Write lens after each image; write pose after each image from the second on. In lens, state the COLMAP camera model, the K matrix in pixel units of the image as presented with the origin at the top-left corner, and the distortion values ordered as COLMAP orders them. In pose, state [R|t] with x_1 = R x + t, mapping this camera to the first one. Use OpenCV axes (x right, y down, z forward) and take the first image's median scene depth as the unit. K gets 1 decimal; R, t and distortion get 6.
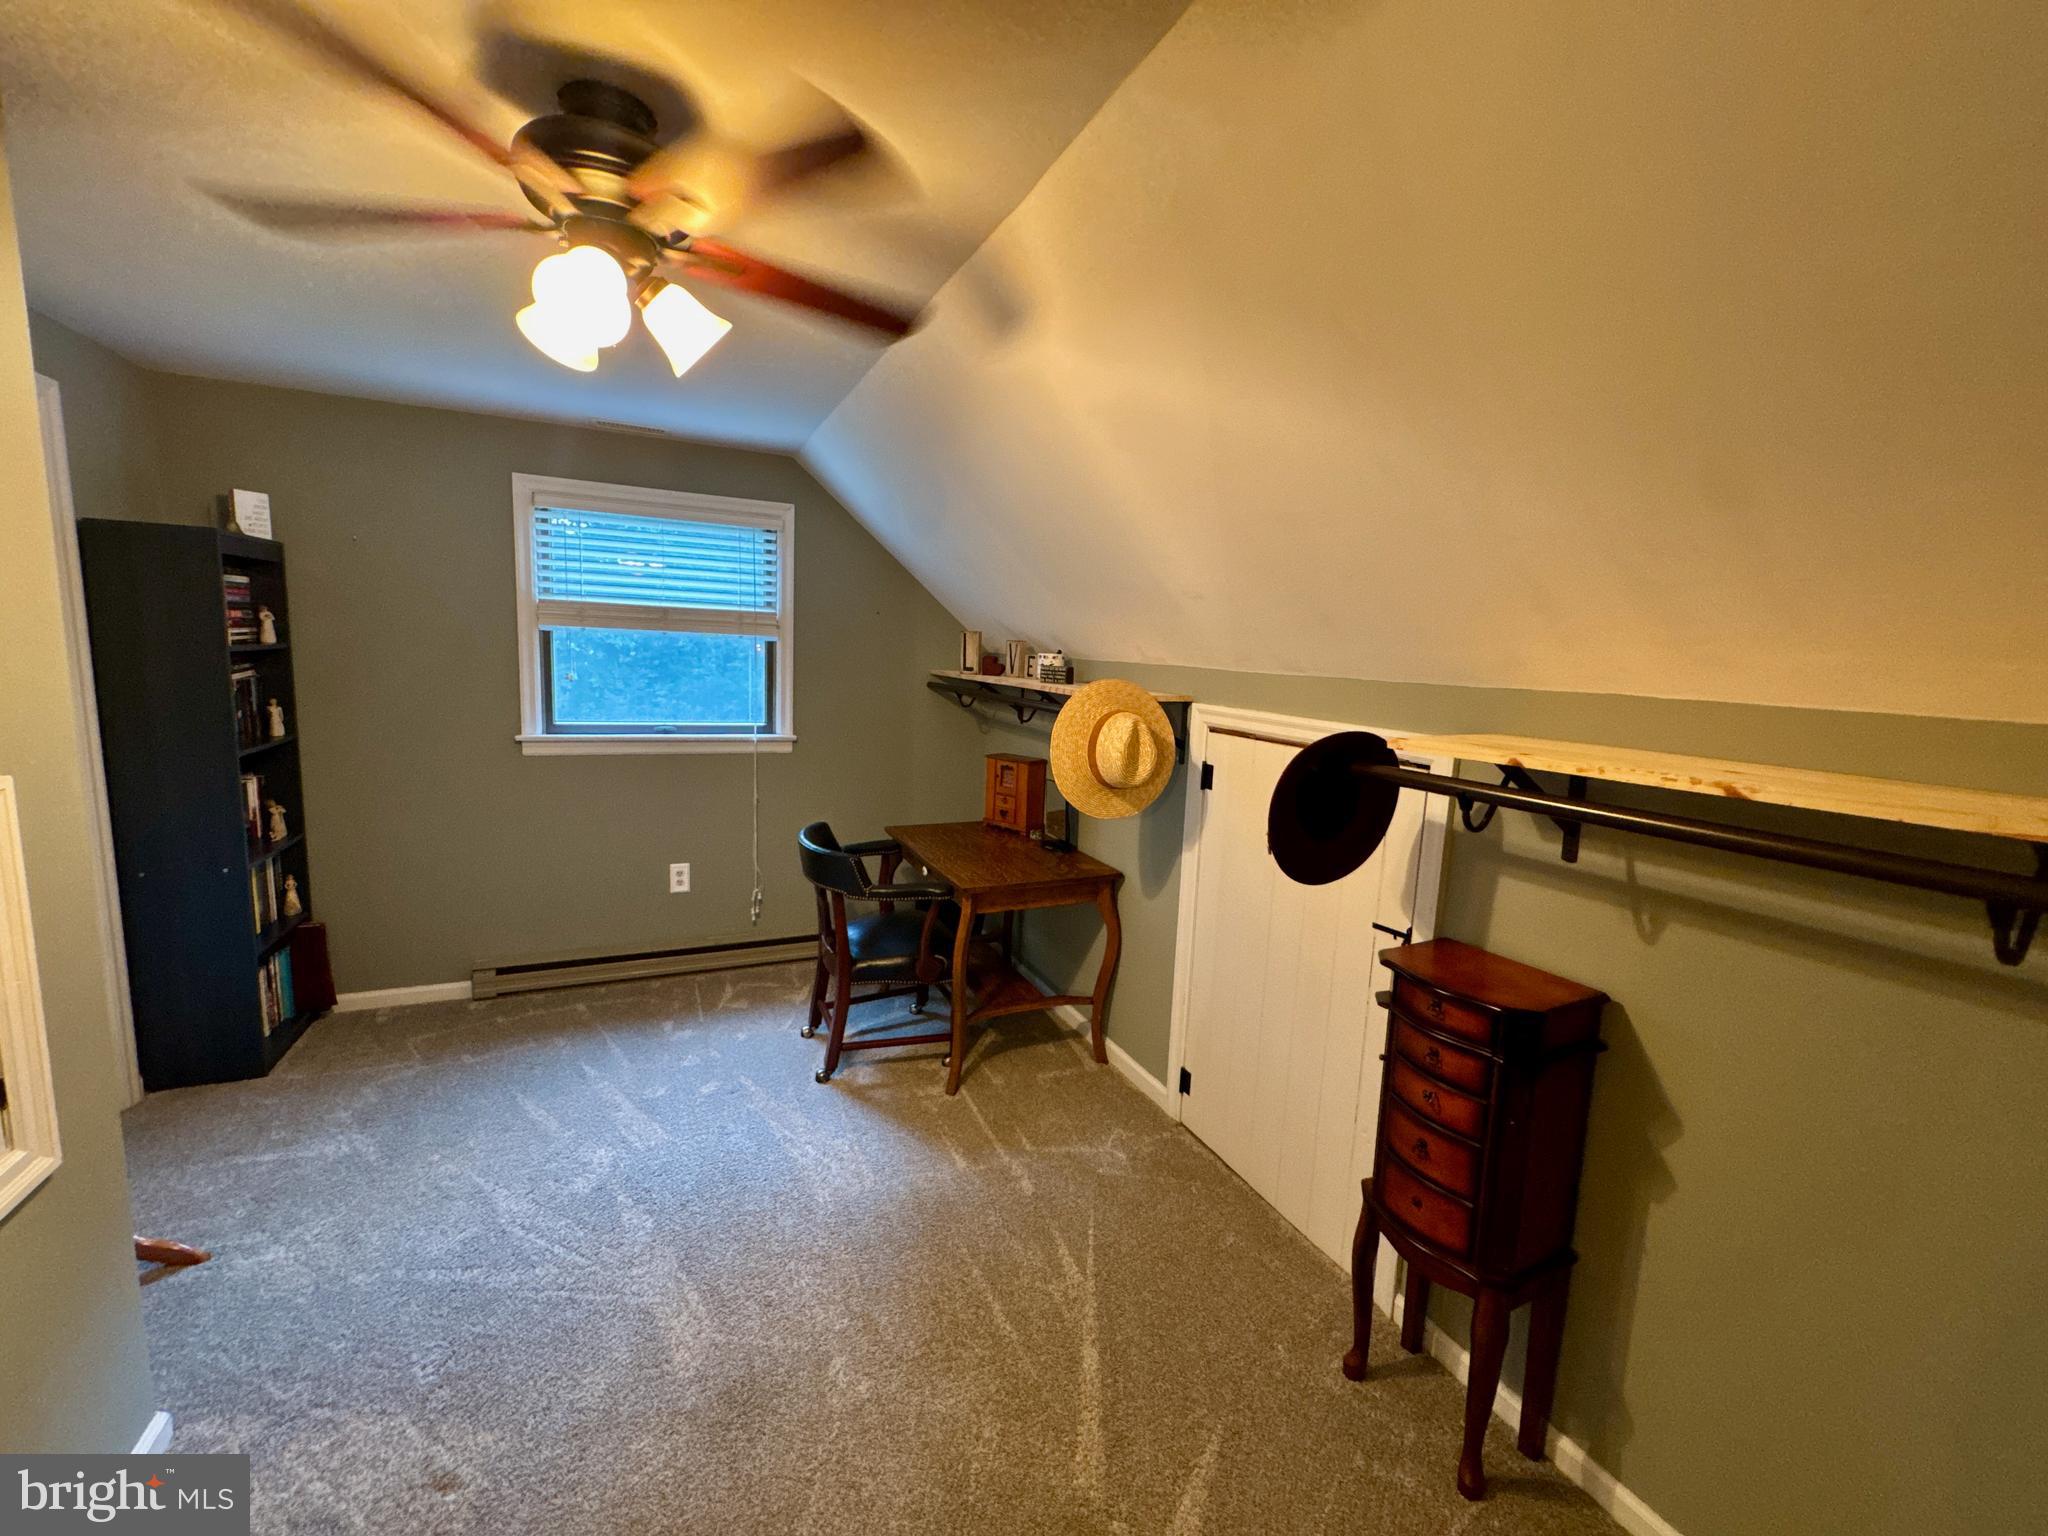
lens RADIAL K [[814.3, 0, 1023.6], [0, 814.3, 774.2], [0, 0, 1]] dist [-0.005020, 0.000931]
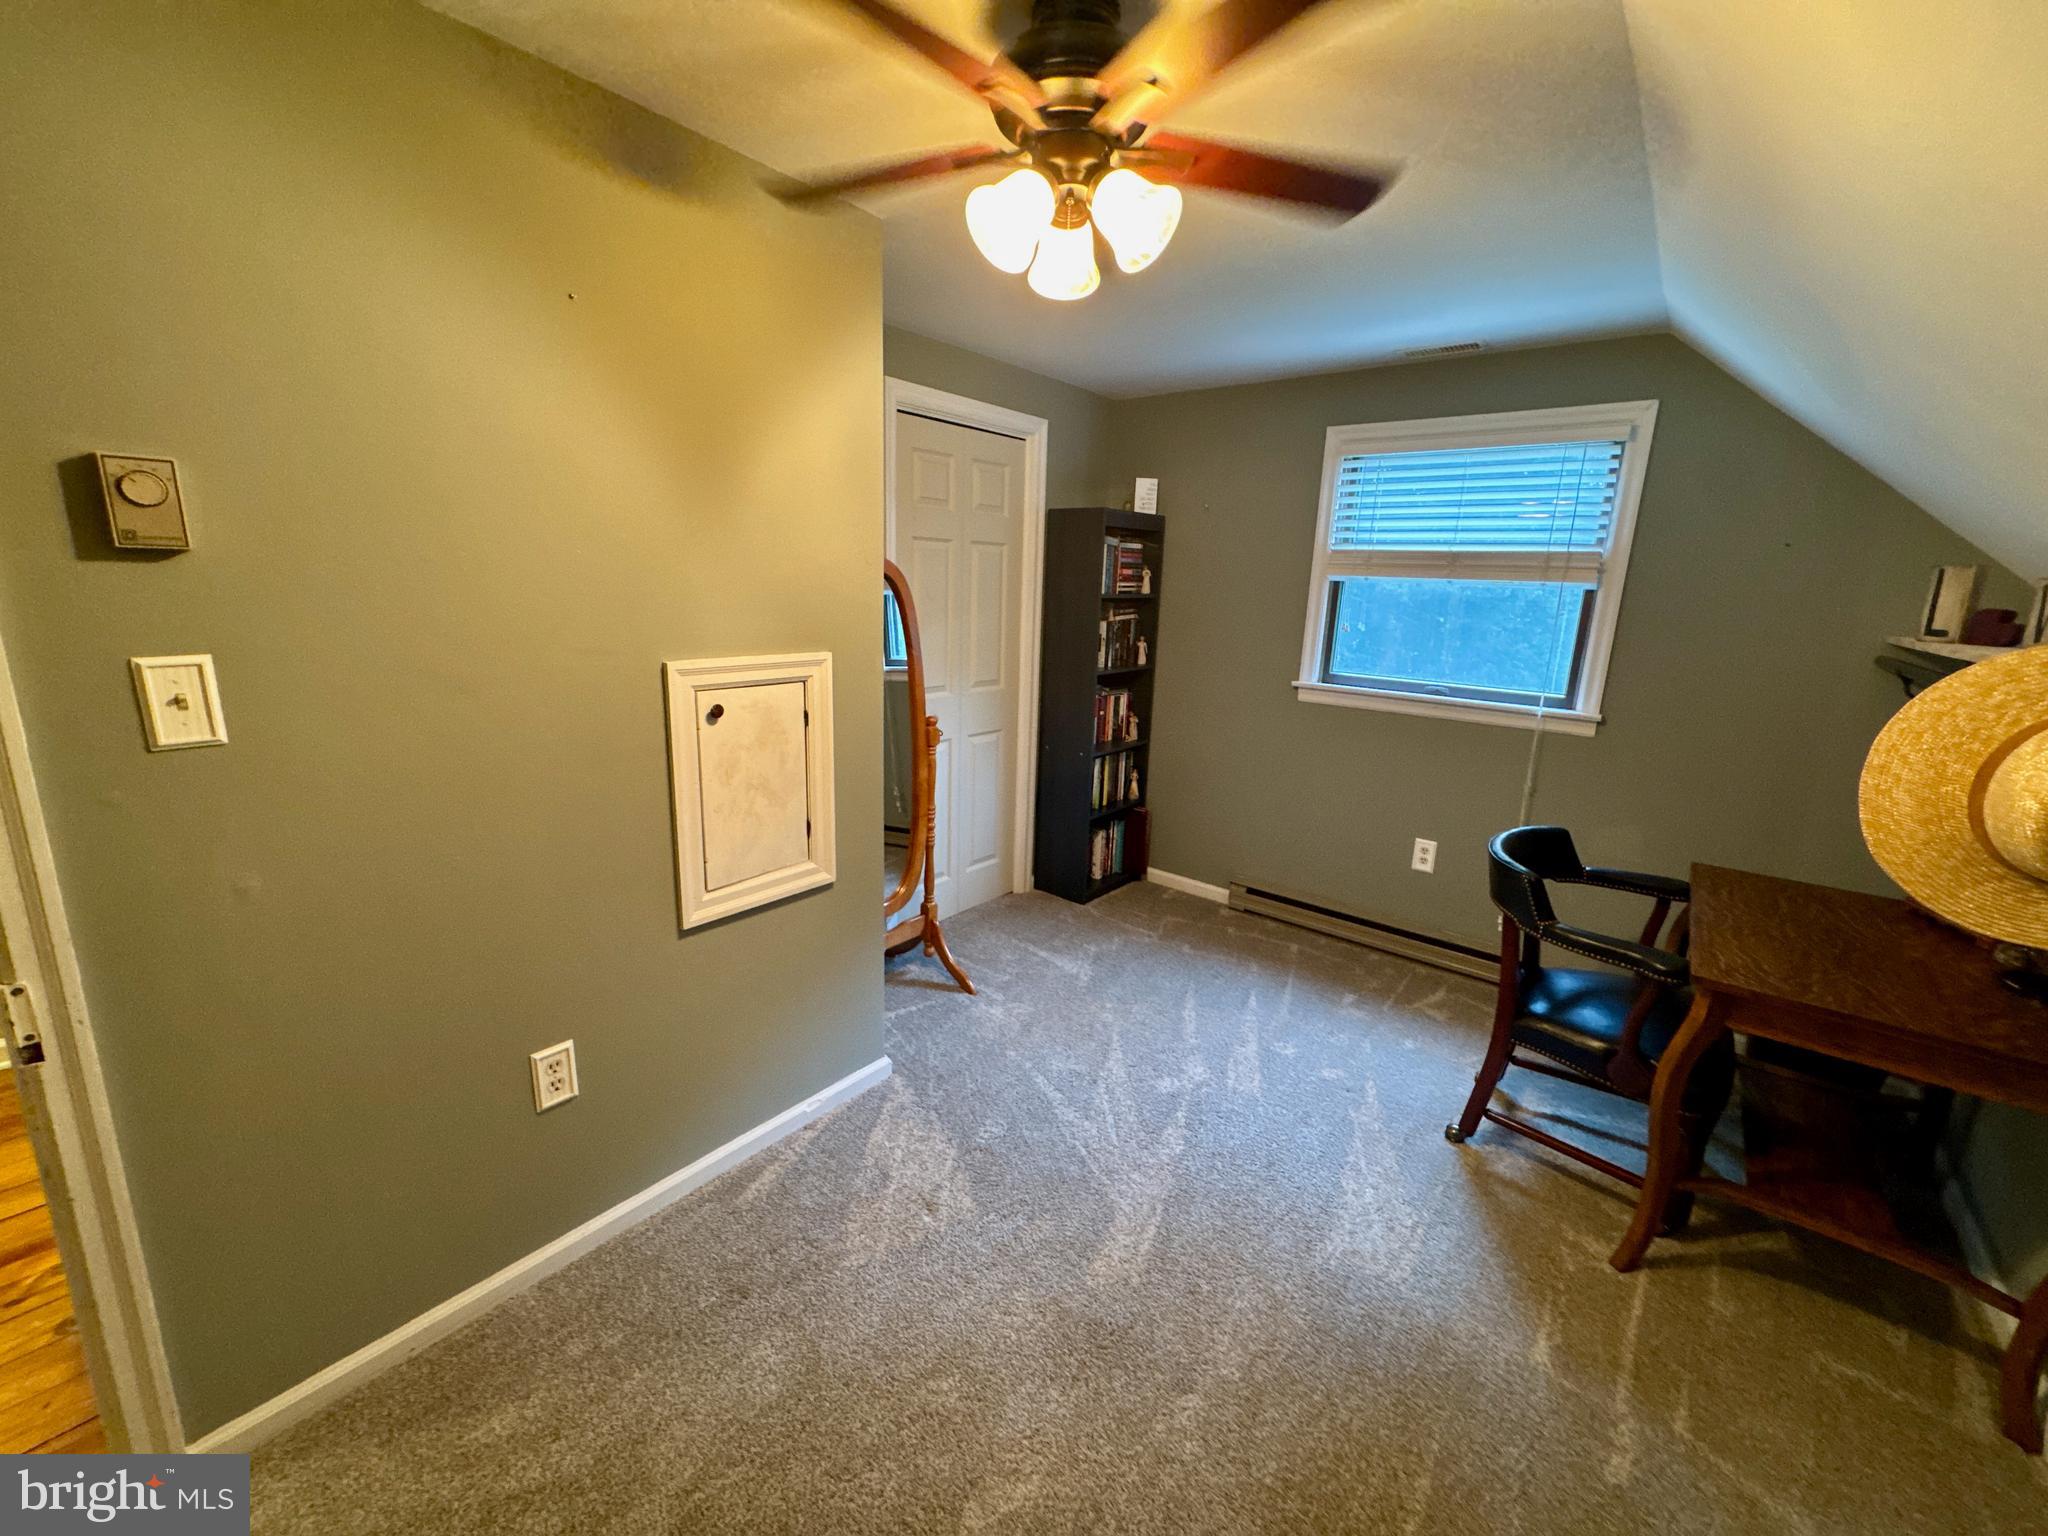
lens RADIAL K [[814.3, 0, 1026.9], [0, 814.3, 771.8], [0, 0, 1]] dist [-0.005020, 0.000931]
pose [[0.437046, 0.178279, -0.881594, 0.201729], [-0.151553, 0.980742, 0.123198, -0.010011], [0.886579, 0.079765, 0.455648, 0.231980]]
